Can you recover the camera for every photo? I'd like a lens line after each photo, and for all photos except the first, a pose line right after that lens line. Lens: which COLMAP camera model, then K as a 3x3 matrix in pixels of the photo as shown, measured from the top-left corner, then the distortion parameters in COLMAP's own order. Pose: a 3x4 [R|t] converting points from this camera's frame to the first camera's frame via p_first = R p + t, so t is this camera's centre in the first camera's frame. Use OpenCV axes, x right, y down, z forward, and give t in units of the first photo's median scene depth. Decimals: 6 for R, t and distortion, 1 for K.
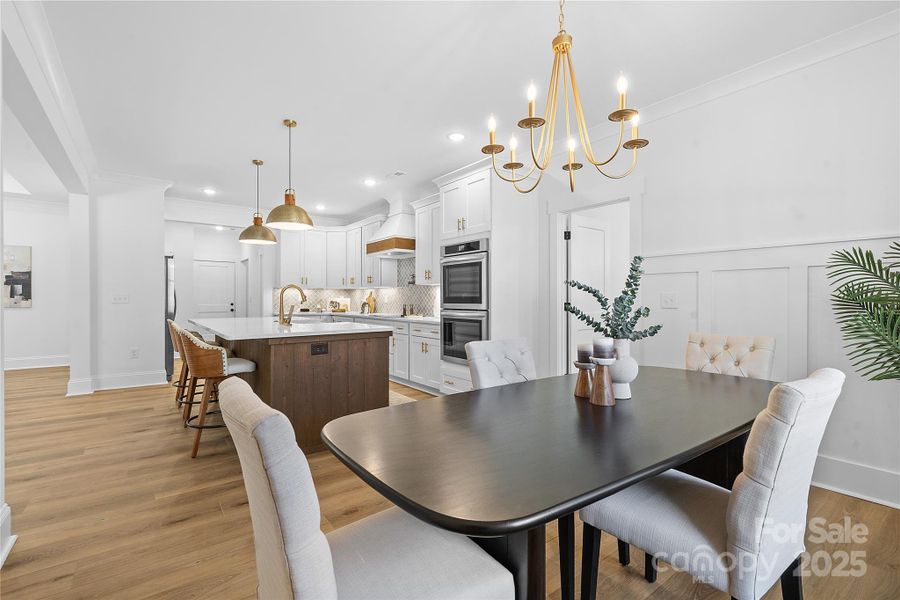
lens RADIAL K [[405.9, 0, 446.9], [0, 405.9, 299.8], [0, 0, 1]] dist [0.009296, -0.002048]
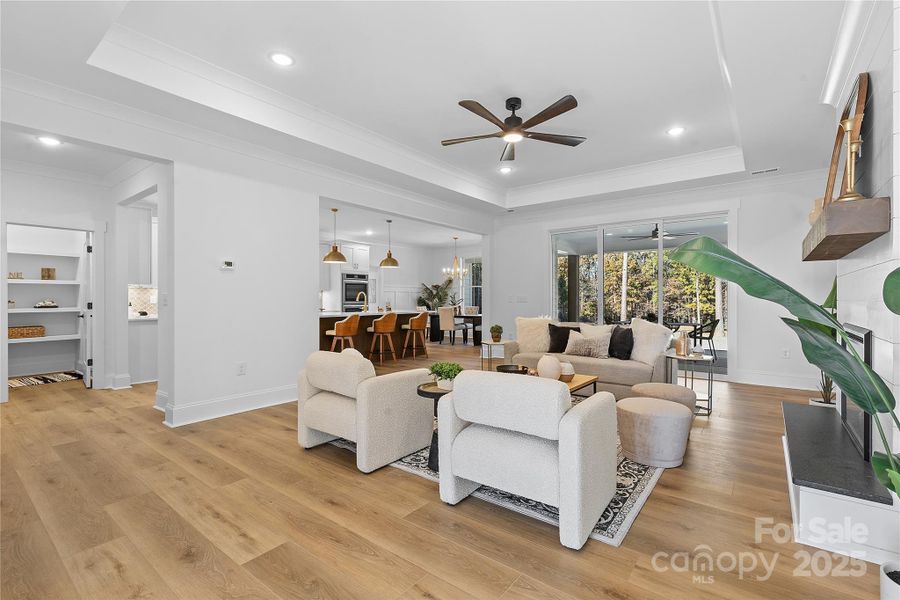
lens RADIAL K [[405.9, 0, 448.0], [0, 405.9, 294.2], [0, 0, 1]] dist [0.009296, -0.002048]
pose [[-0.254936, 0.009199, 0.966914, -1.891542], [0.003426, 0.999957, -0.008610, -0.007136], [-0.966952, 0.001118, -0.254956, 0.902075]]
